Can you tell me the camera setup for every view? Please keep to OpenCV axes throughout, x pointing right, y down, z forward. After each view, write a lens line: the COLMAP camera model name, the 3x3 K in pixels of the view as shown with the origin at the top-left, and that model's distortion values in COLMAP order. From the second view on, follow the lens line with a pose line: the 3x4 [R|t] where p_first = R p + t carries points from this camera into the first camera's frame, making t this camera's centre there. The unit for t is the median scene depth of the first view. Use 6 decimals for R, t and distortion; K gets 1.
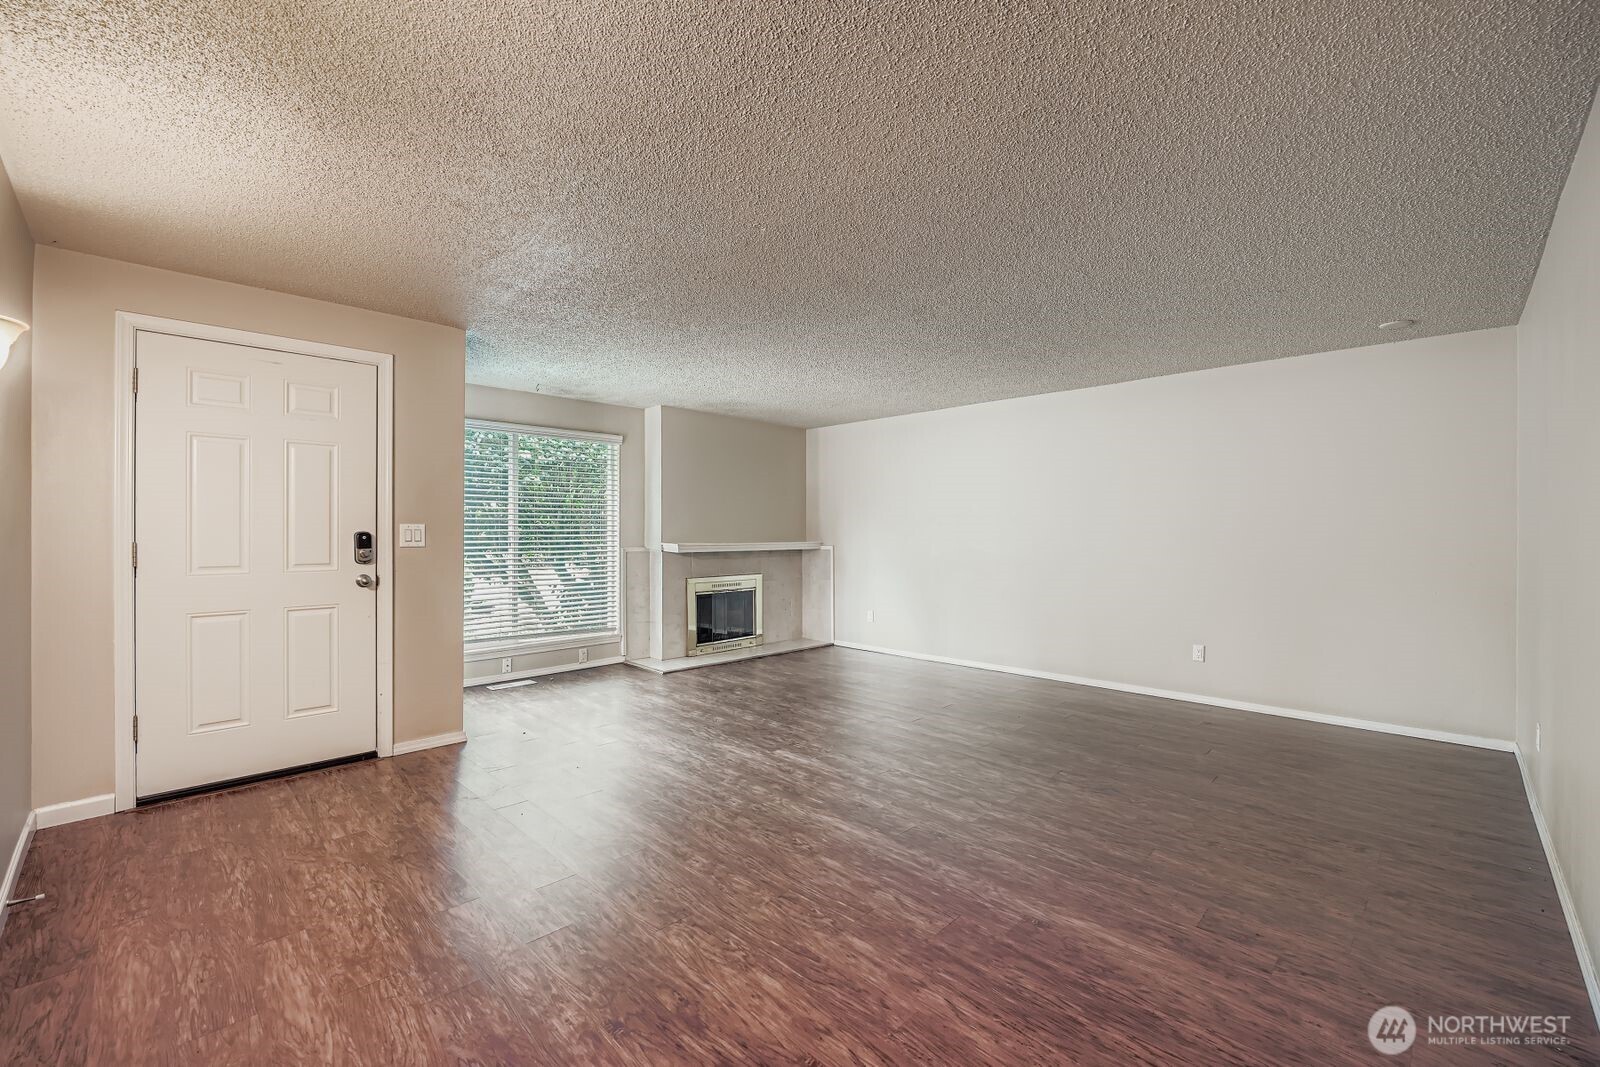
lens RADIAL K [[659.1, 0, 802.8], [0, 659.1, 524.6], [0, 0, 1]] dist [-0.016131, 0.000145]
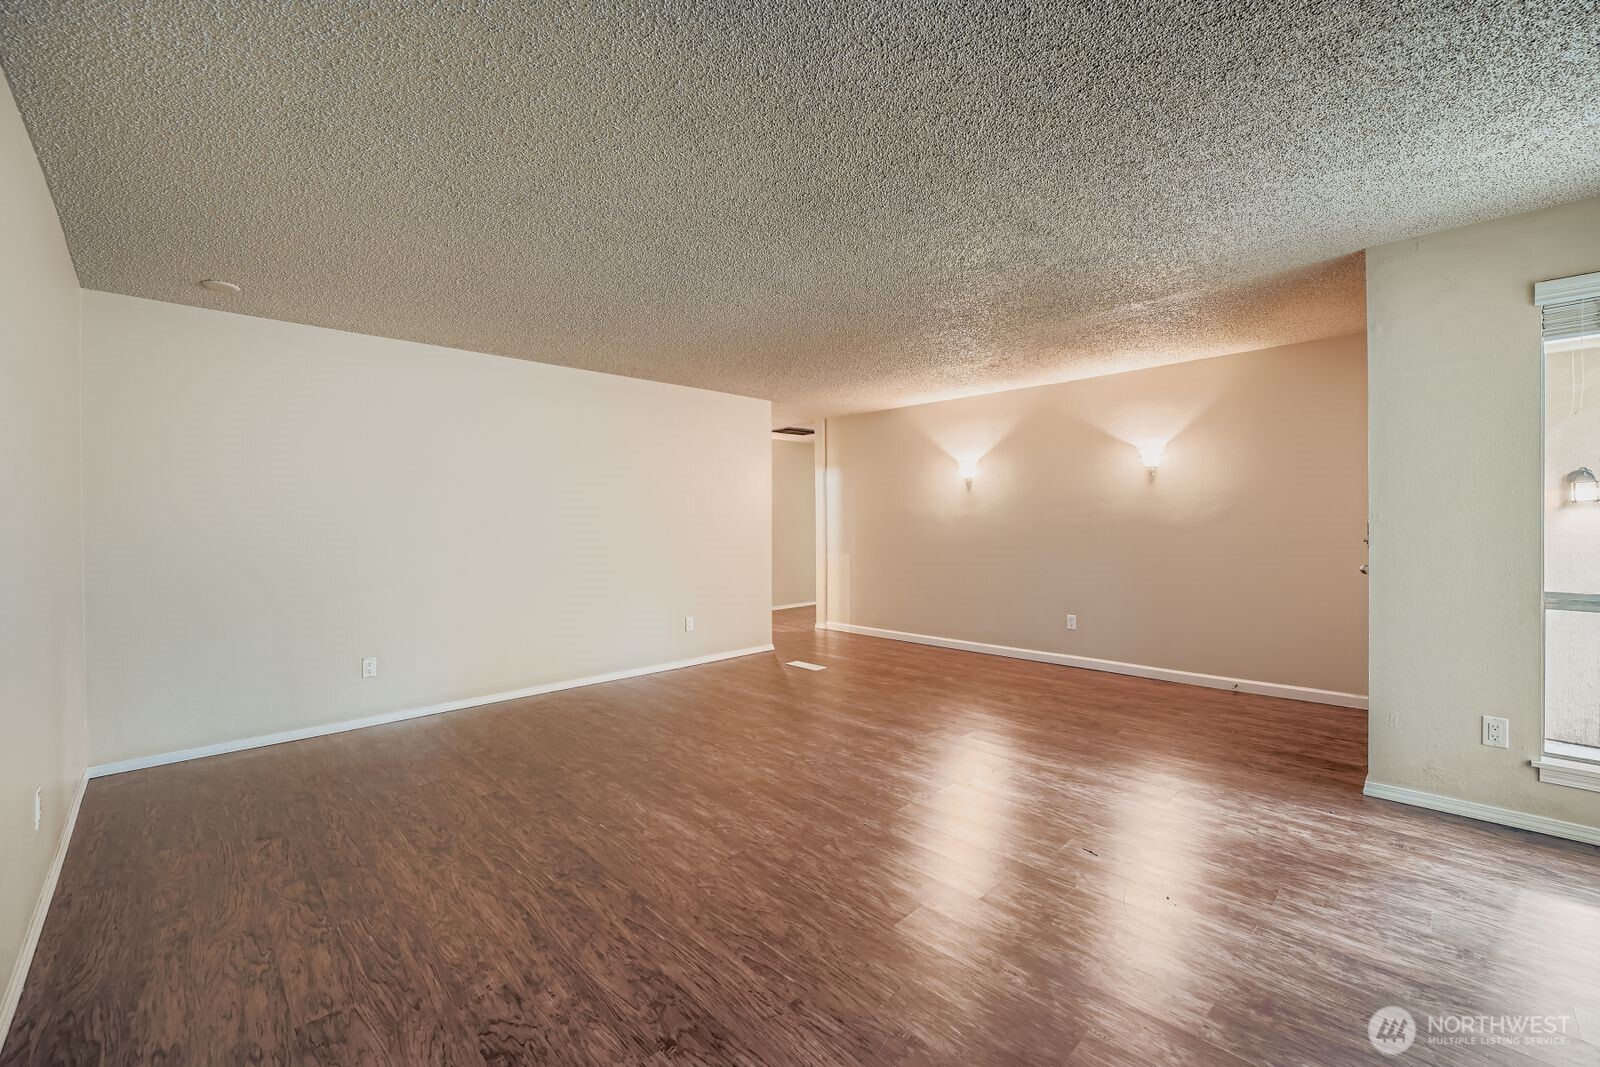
lens RADIAL K [[677.6, 0, 800.0], [0, 677.6, 533.5], [0, 0, 1]] dist [-0.021056, 0.000254]
pose [[-0.999020, 0.005358, 0.043941, 0.098820], [0.005582, 0.999972, 0.004982, 0.027144], [-0.043913, 0.005222, -0.999022, 2.026052]]
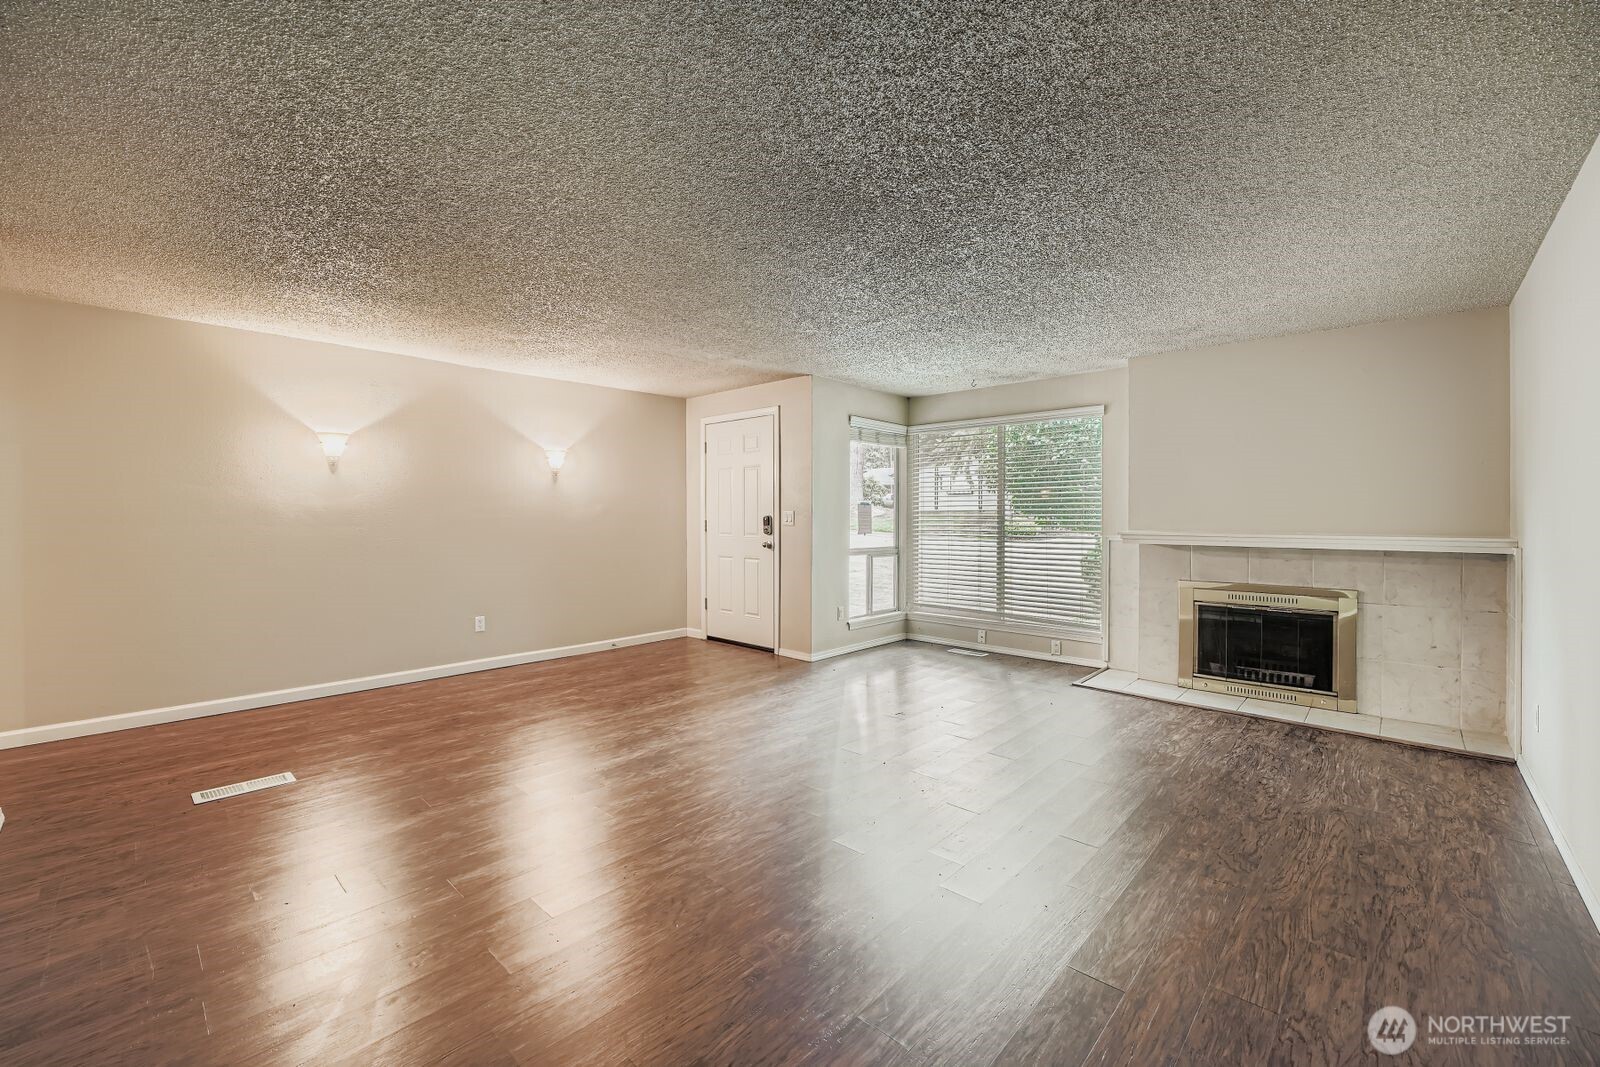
lens RADIAL K [[659.1, 0, 802.8], [0, 659.1, 524.6], [0, 0, 1]] dist [-0.016131, 0.000145]
pose [[0.028791, 0.012211, -0.999511, 1.030270], [0.008057, 0.999890, 0.012447, 0.014267], [0.999553, -0.008412, 0.028690, 1.059444]]
